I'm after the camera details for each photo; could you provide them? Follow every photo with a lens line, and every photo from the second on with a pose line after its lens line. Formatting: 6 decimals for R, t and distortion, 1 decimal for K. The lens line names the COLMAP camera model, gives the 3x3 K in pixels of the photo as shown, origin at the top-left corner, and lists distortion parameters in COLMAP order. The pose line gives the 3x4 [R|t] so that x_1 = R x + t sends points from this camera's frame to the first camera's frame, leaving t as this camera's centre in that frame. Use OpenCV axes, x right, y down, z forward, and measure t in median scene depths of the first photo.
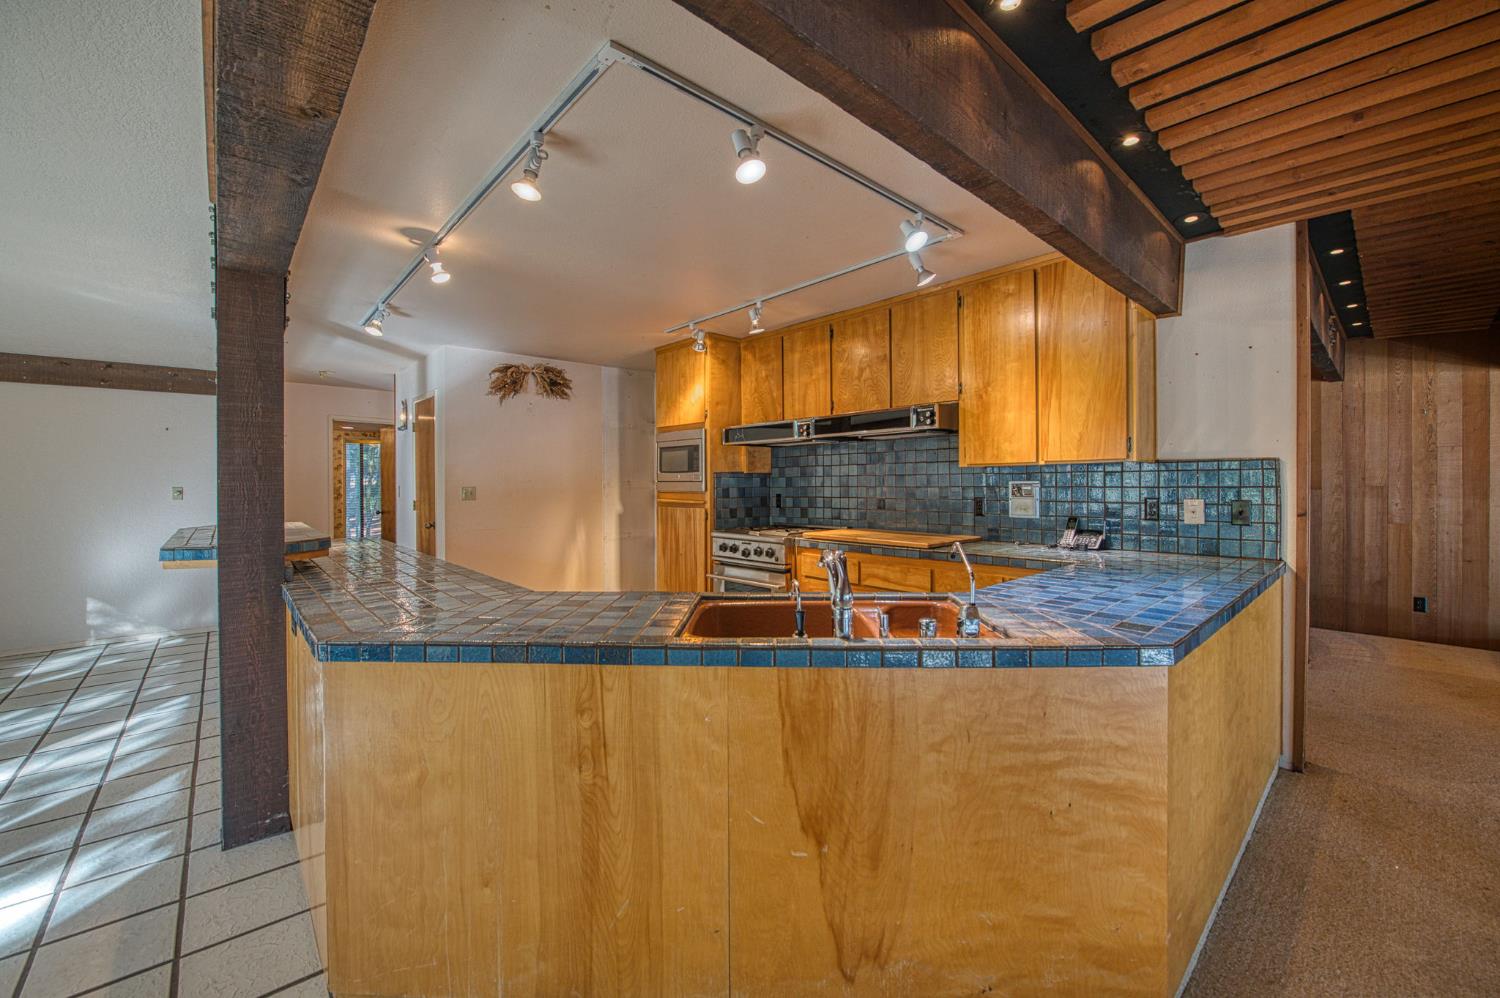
lens RADIAL K [[593.1, 0, 759.8], [0, 593.1, 493.3], [0, 0, 1]] dist [0.001491, 0.000031]
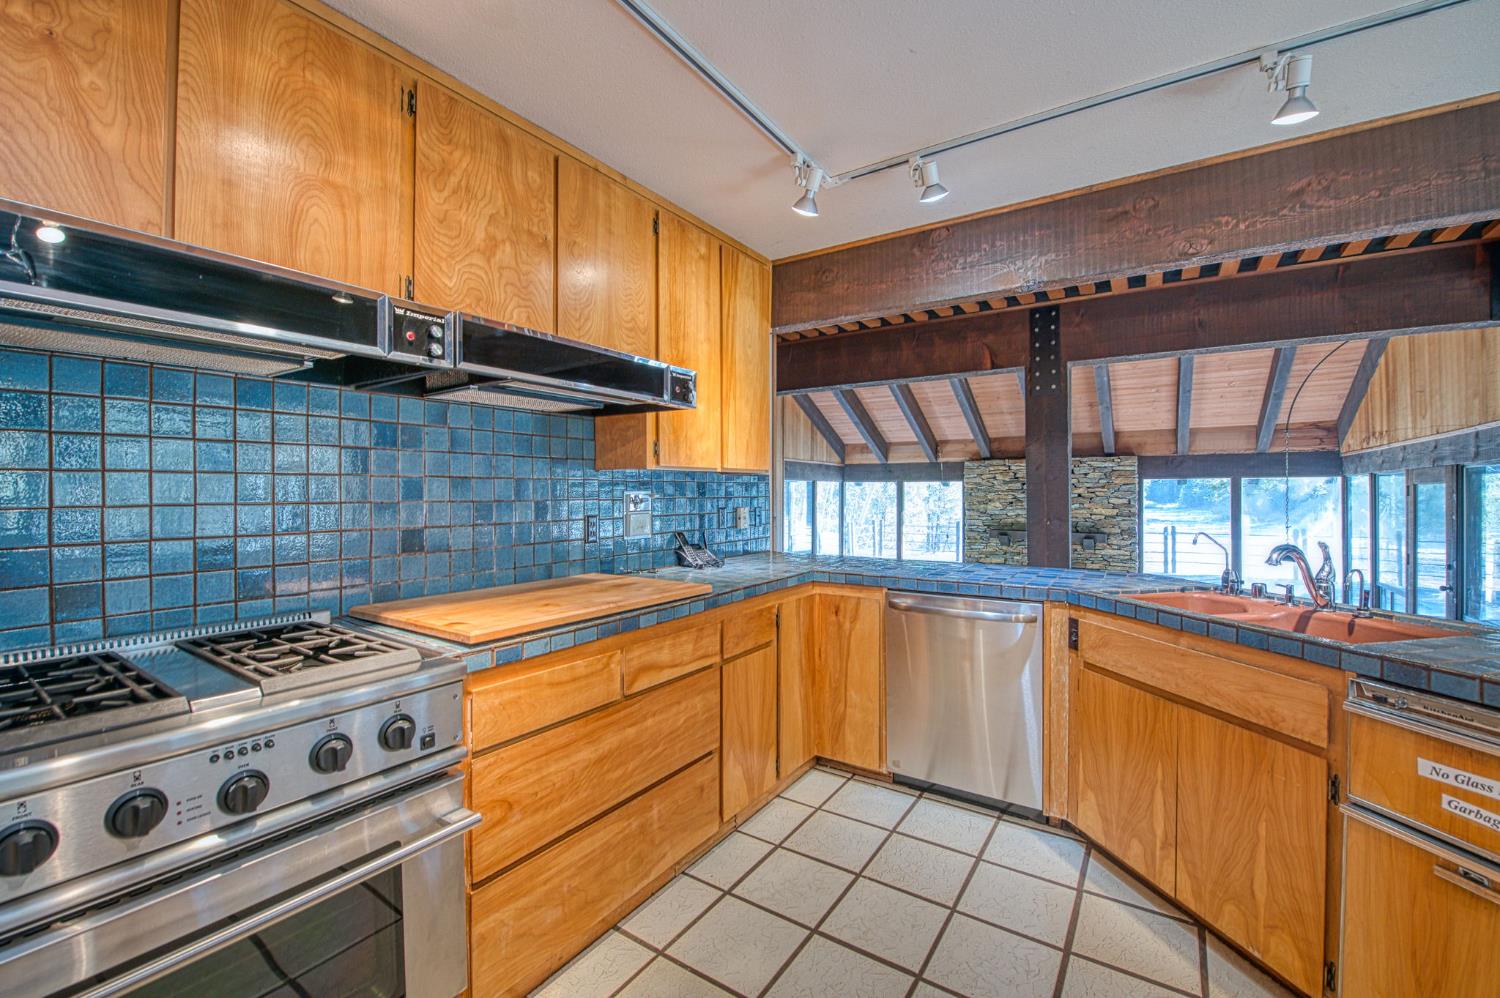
lens RADIAL K [[612.3, 0, 788.4], [0, 612.3, 492.0], [0, 0, 1]] dist [-0.008250, -0.001818]
pose [[-0.261688, 0.010004, 0.965101, -0.192785], [0.026802, 0.999636, -0.003094, -0.006117], [-0.964780, 0.025057, -0.261861, 0.536551]]
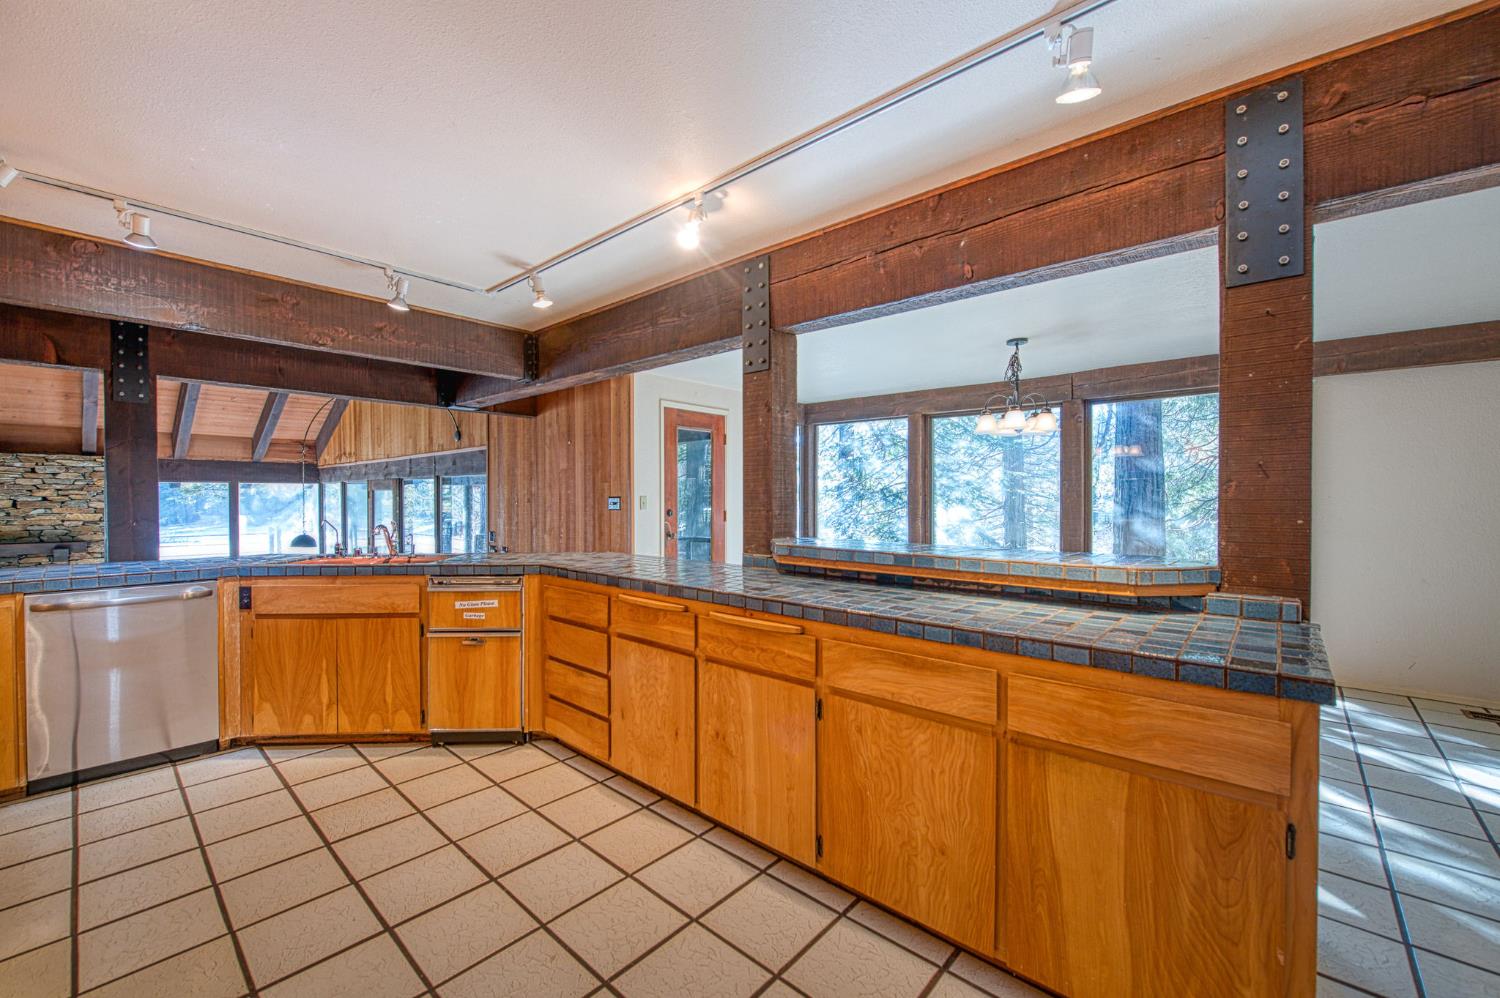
lens RADIAL K [[612.3, 0, 748.5], [0, 612.3, 507.1], [0, 0, 1]] dist [-0.008250, -0.001818]
pose [[-0.993766, 0.009989, -0.111041, -0.277696], [0.005269, 0.999073, 0.042719, -0.015376], [0.111365, 0.041867, -0.992897, 1.044527]]
